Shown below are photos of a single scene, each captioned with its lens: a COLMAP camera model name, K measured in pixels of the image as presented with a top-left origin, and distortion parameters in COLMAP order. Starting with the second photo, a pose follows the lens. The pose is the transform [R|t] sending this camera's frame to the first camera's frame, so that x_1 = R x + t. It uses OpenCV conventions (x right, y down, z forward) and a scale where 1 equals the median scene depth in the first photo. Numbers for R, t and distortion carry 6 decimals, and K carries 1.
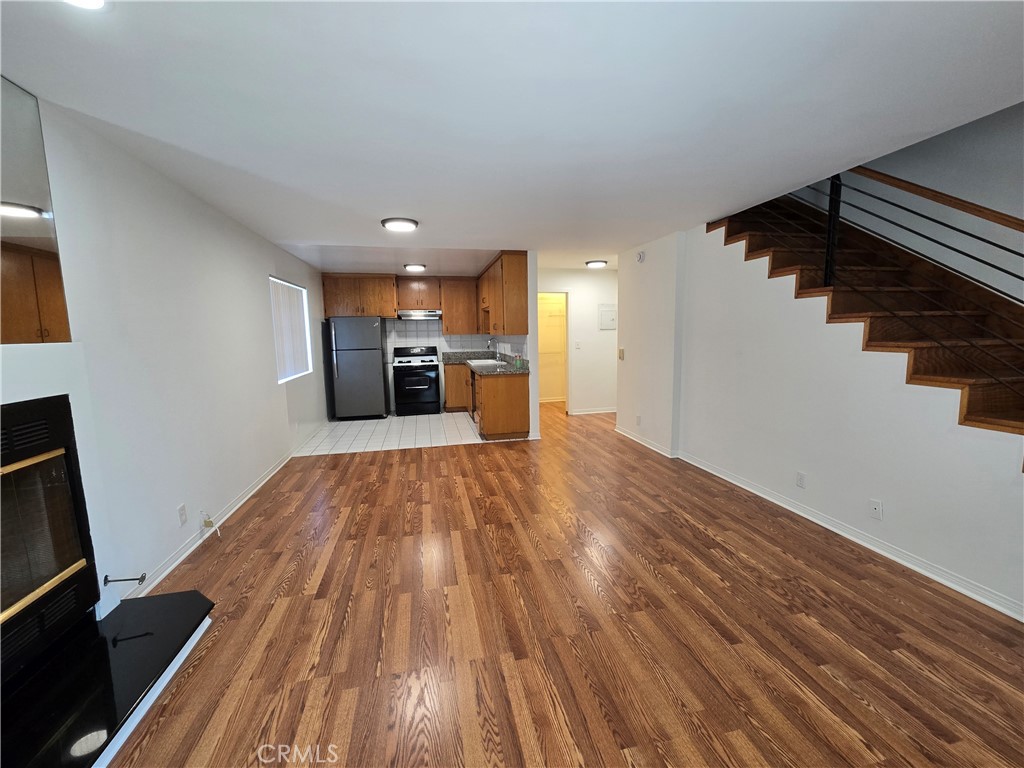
lens RADIAL K [[420.5, 0, 517.1], [0, 420.5, 382.9], [0, 0, 1]] dist [-0.000126, 0.000478]
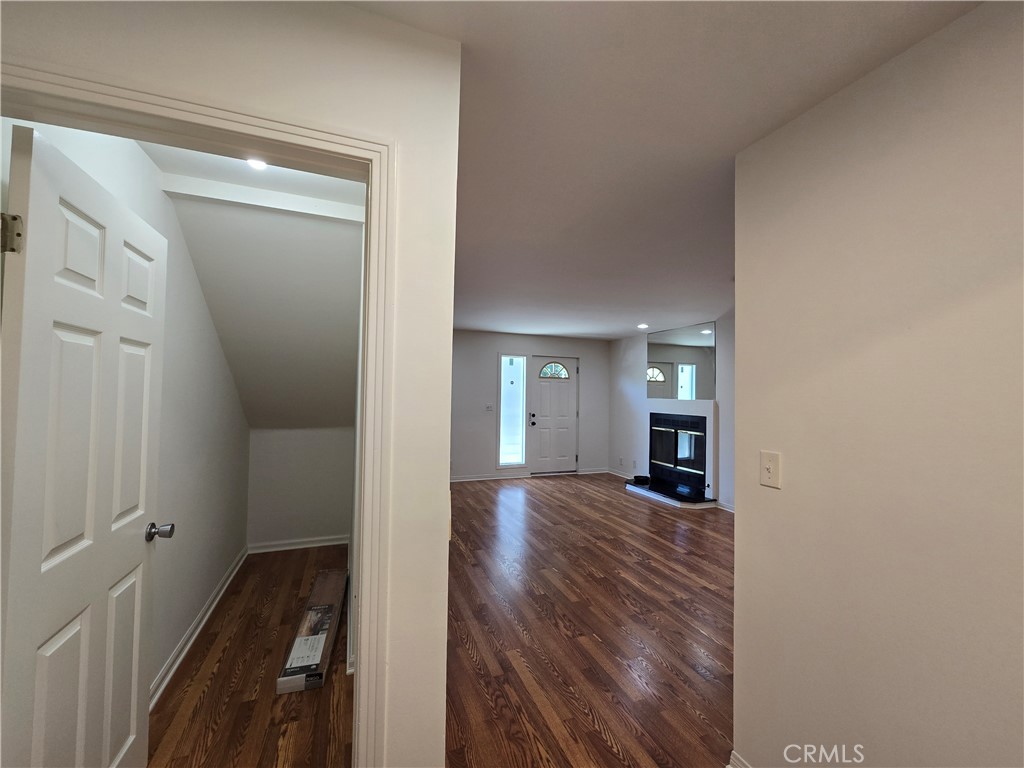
lens RADIAL K [[420.5, 0, 517.1], [0, 420.5, 382.9], [0, 0, 1]] dist [-0.000126, 0.000478]
pose [[-0.988243, -0.002465, -0.152871, 0.341799], [-0.017563, 0.995082, 0.097489, -0.223233], [0.151879, 0.099027, -0.983426, 1.712345]]
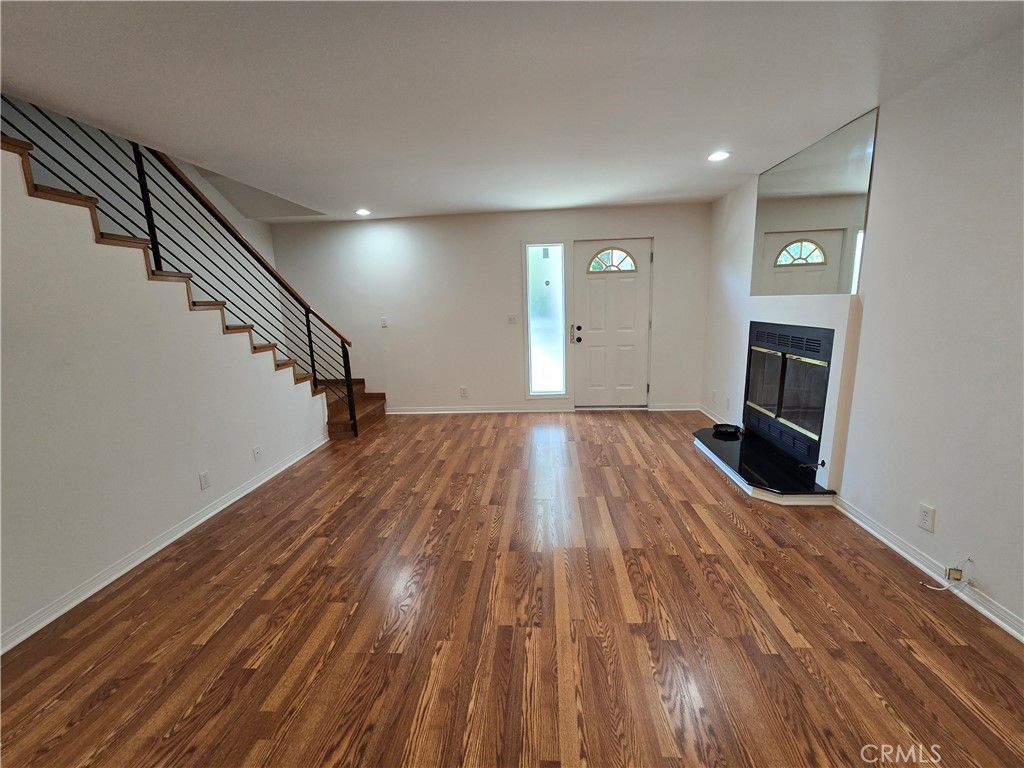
lens RADIAL K [[420.5, 0, 517.1], [0, 420.5, 382.9], [0, 0, 1]] dist [-0.000126, 0.000478]
pose [[-0.957748, -0.006678, 0.287530, -0.193218], [0.083039, 0.950735, 0.298677, -0.150516], [-0.275360, 0.309933, -0.910010, 1.237617]]
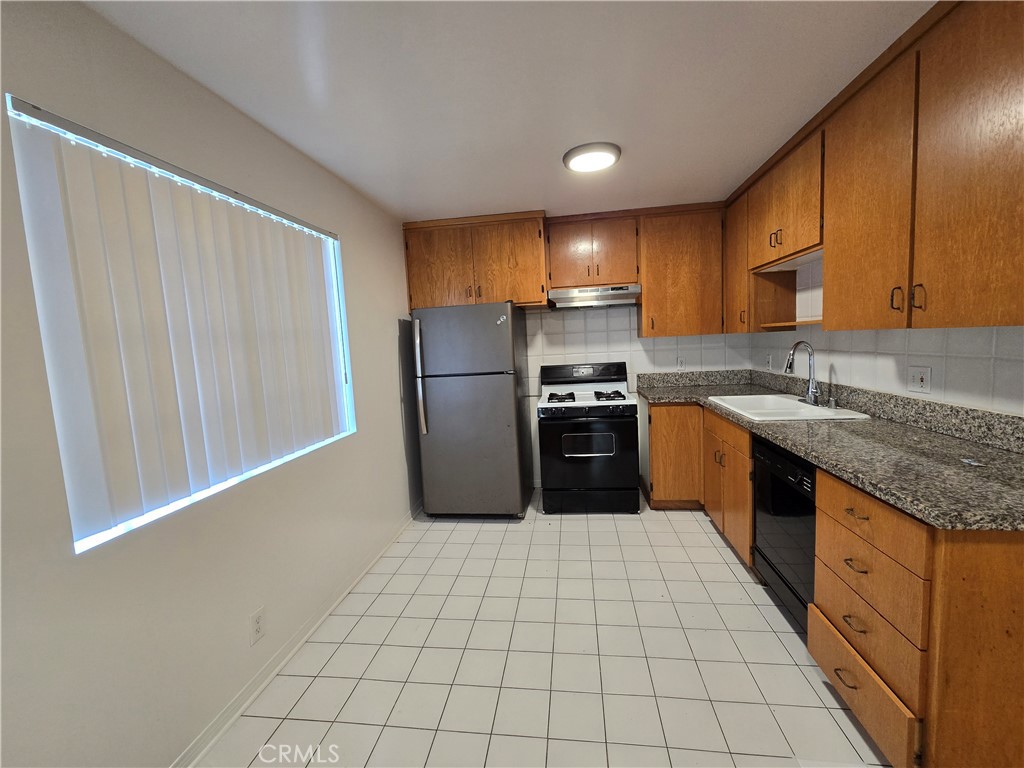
lens RADIAL K [[420.5, 0, 517.1], [0, 420.5, 382.9], [0, 0, 1]] dist [-0.000126, 0.000478]
pose [[0.937450, 0.003262, -0.348104, -0.271450], [-0.007035, 0.999929, -0.009577, -0.111200], [0.348049, 0.011427, 0.937407, 0.978074]]
